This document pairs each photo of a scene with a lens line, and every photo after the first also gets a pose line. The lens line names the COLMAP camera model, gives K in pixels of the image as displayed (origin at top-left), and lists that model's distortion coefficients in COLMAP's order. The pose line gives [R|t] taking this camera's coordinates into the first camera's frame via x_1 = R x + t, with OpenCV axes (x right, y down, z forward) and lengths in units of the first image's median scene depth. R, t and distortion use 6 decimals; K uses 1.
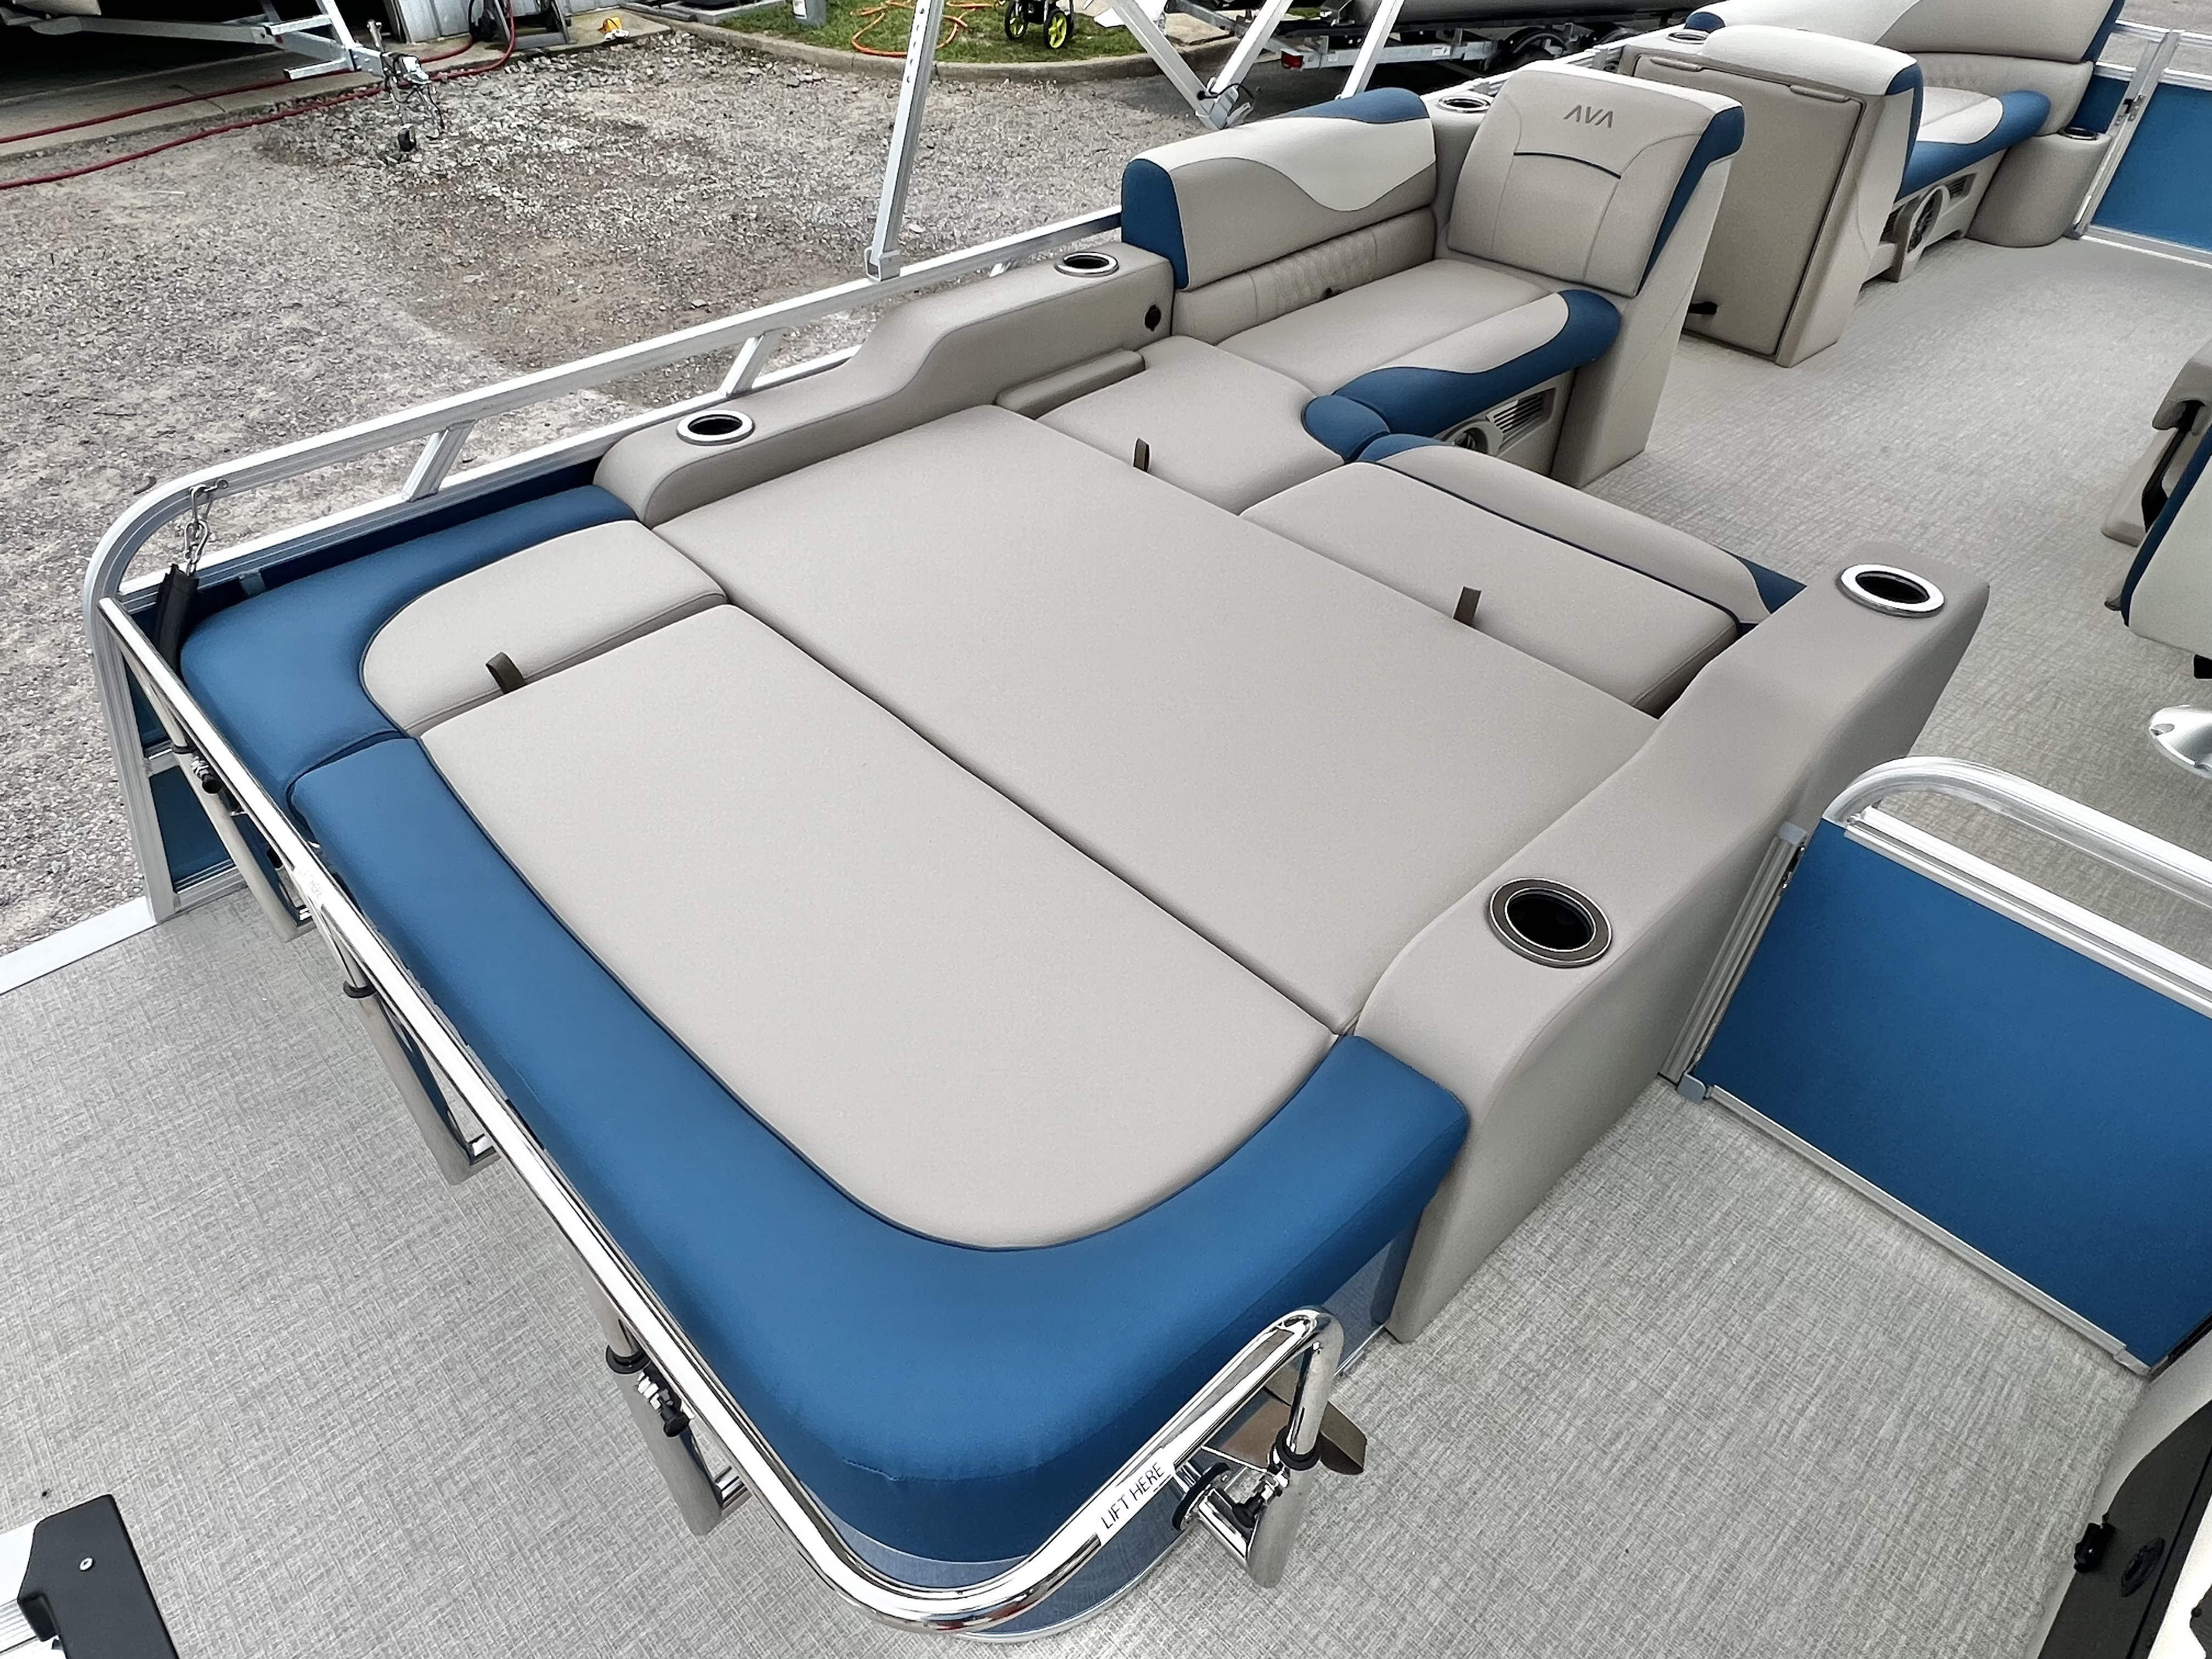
lens RADIAL K [[1342.7, 0, 1098.9], [0, 1342.7, 828.3], [0, 0, 1]] dist [-0.000146, 0.001984]
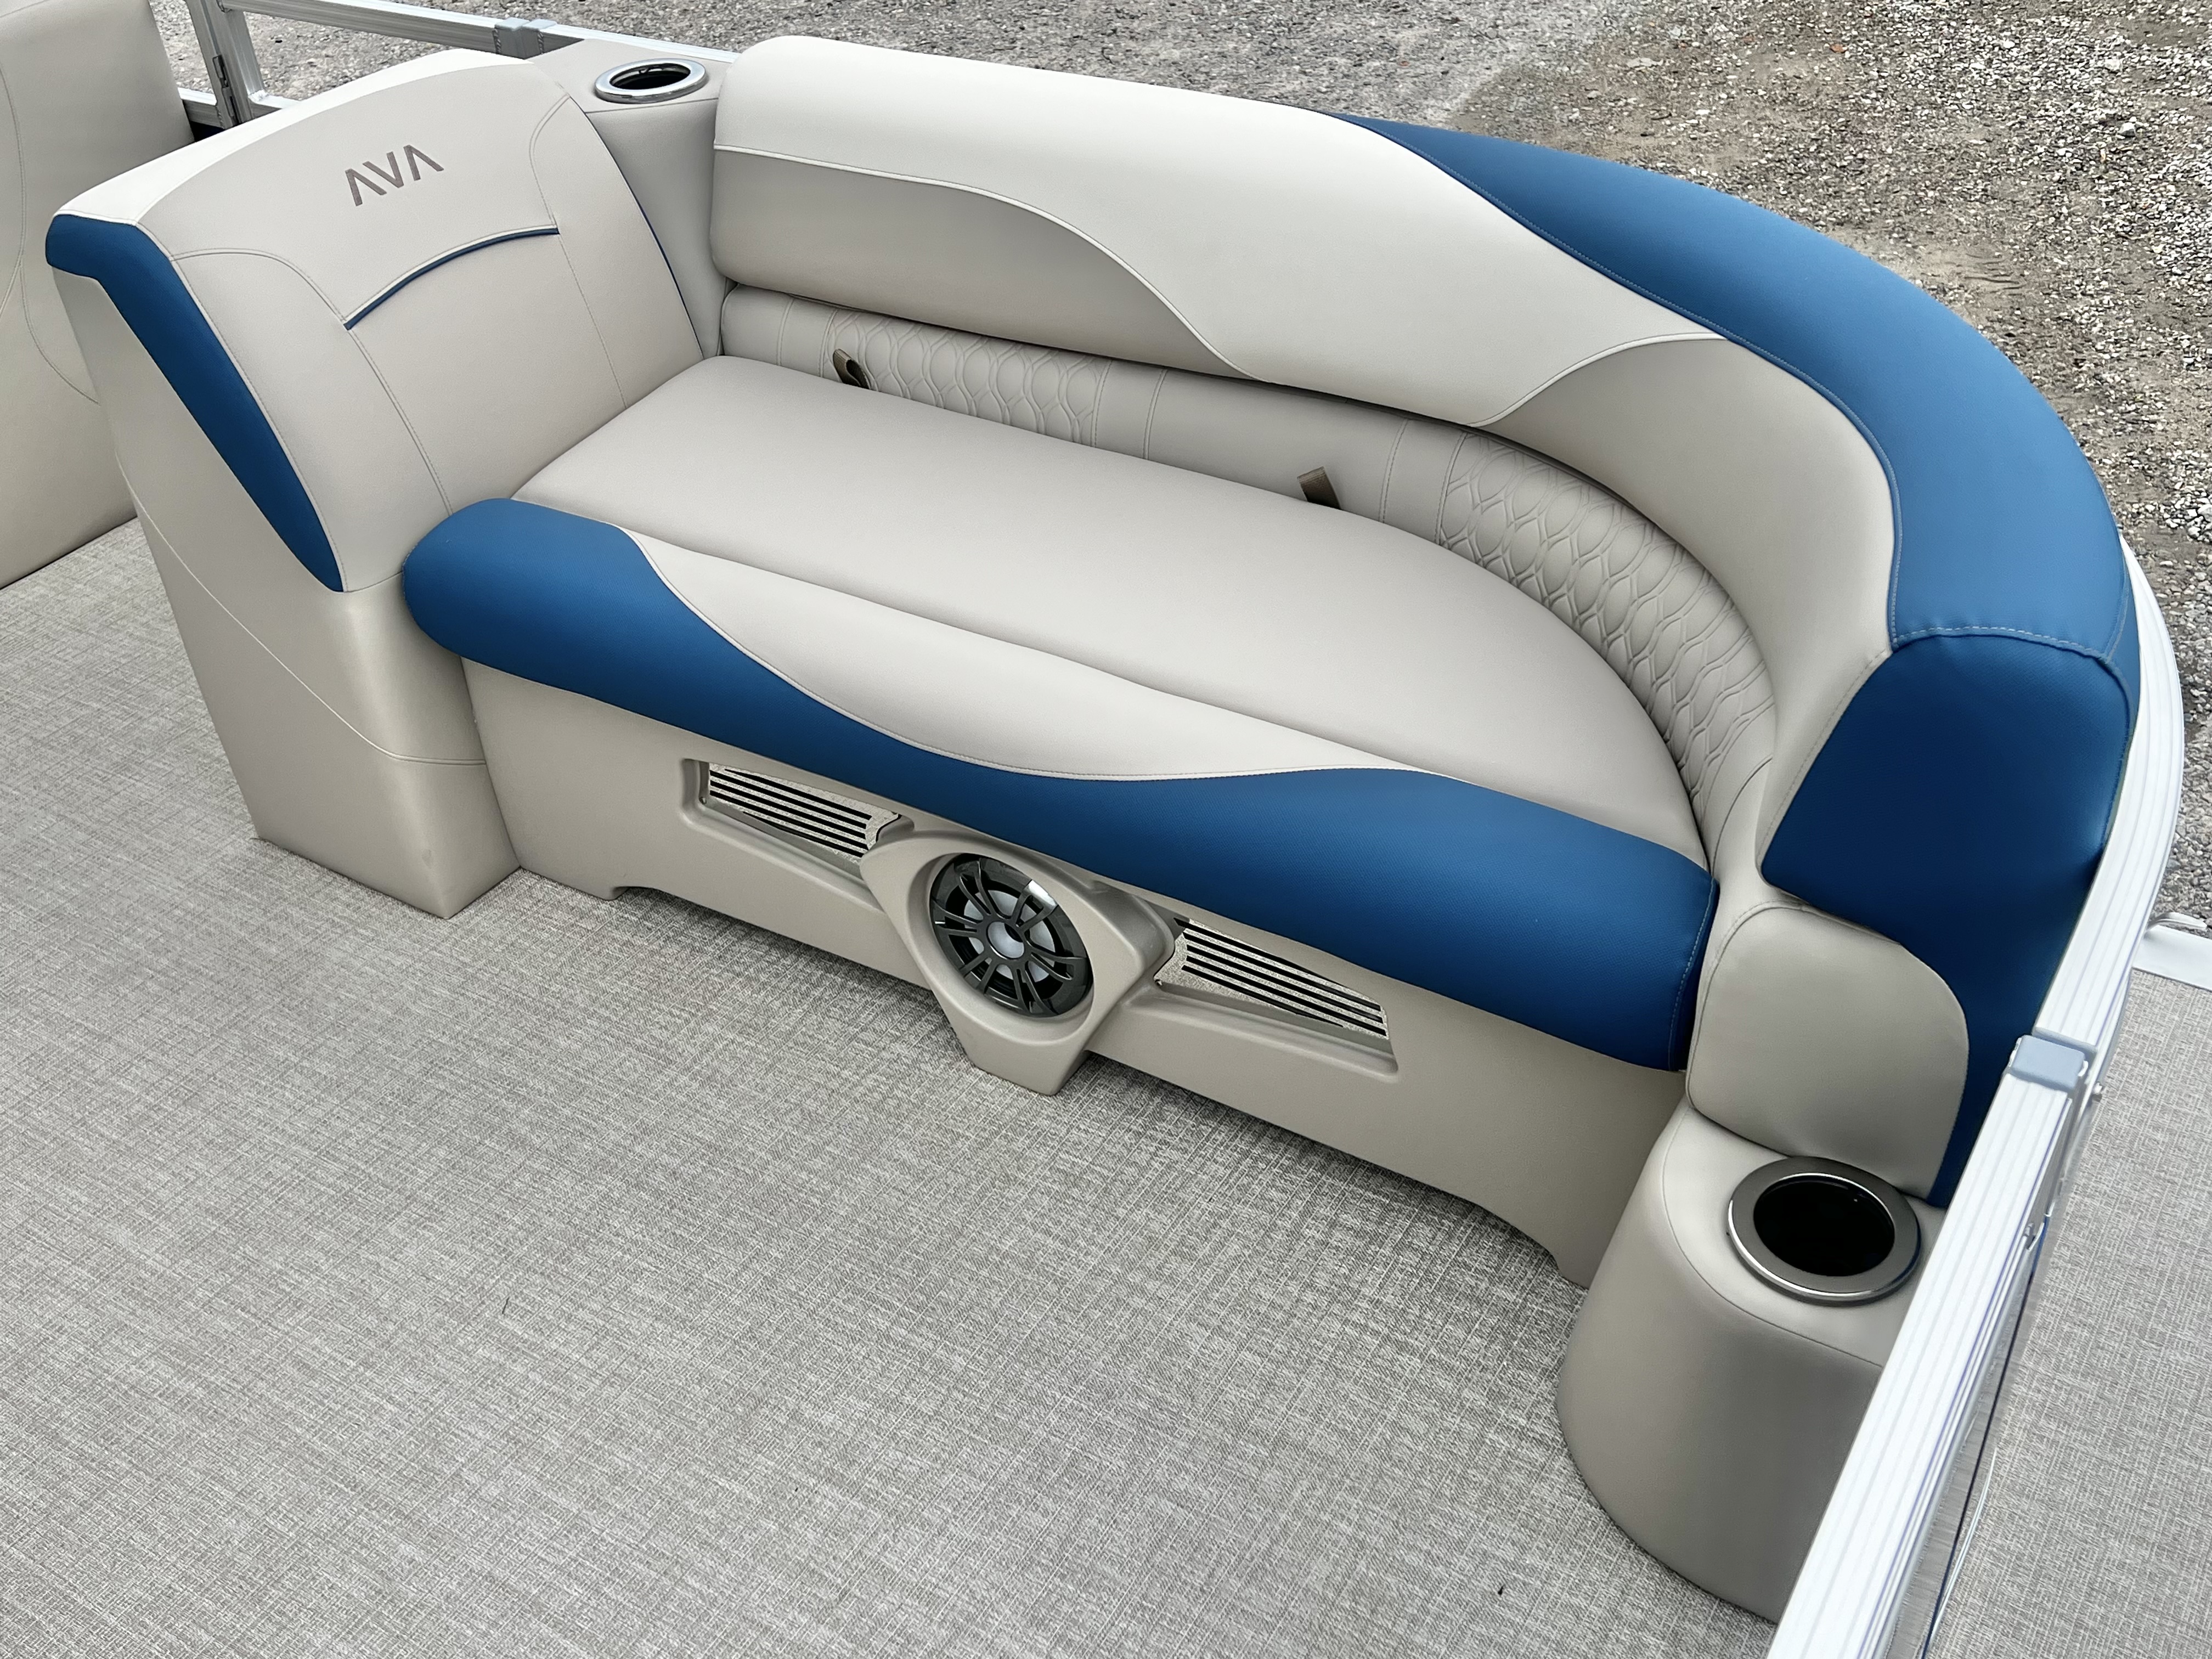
lens RADIAL K [[2139.4, 0, 1113.8], [0, 2139.4, 820.9], [0, 0, 1]] dist [0.033819, 0.000000]
pose [[0.234603, 0.557972, -0.796008, 1.565404], [-0.588478, 0.733285, 0.340567, -1.032053], [0.773728, 0.388535, 0.500385, 1.243660]]
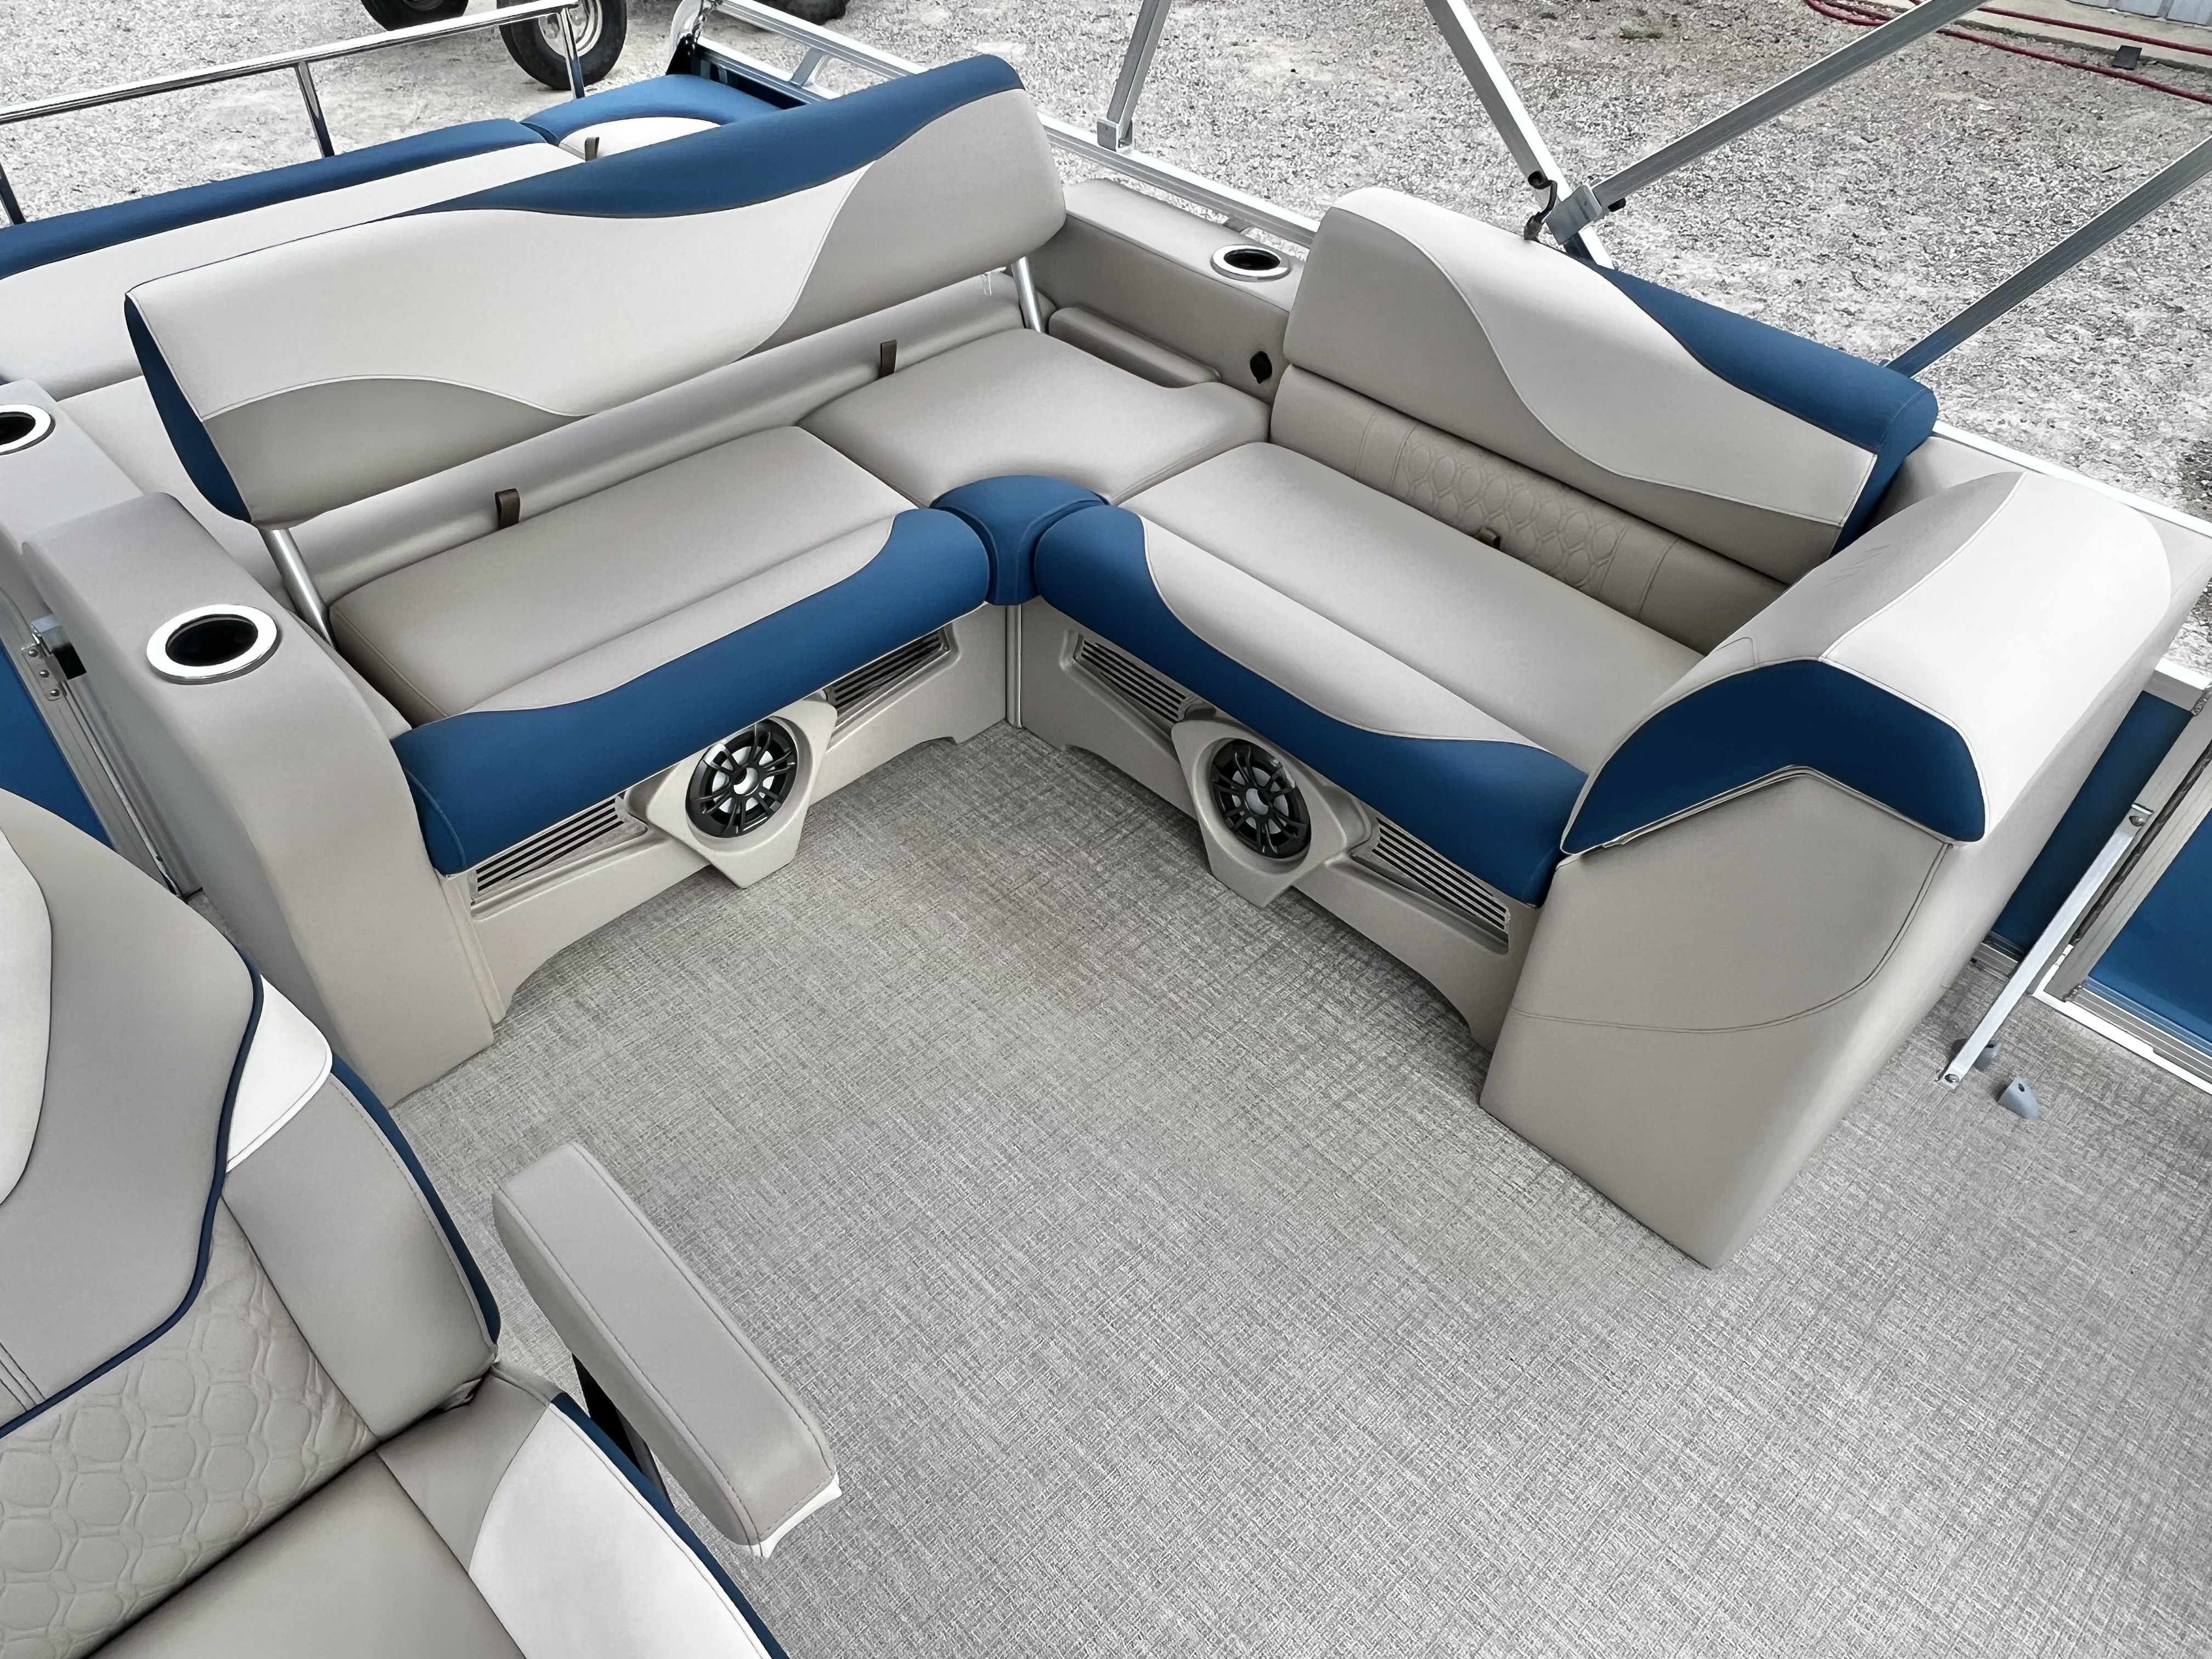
lens RADIAL K [[1524.9, 0, 1062.4], [0, 1524.9, 833.5], [0, 0, 1]] dist [0.003300, -0.004381]
pose [[0.004219, 0.675413, -0.737427, 0.883282], [-0.683302, 0.540369, 0.491018, -0.598426], [0.730123, 0.501814, 0.463791, 0.657206]]
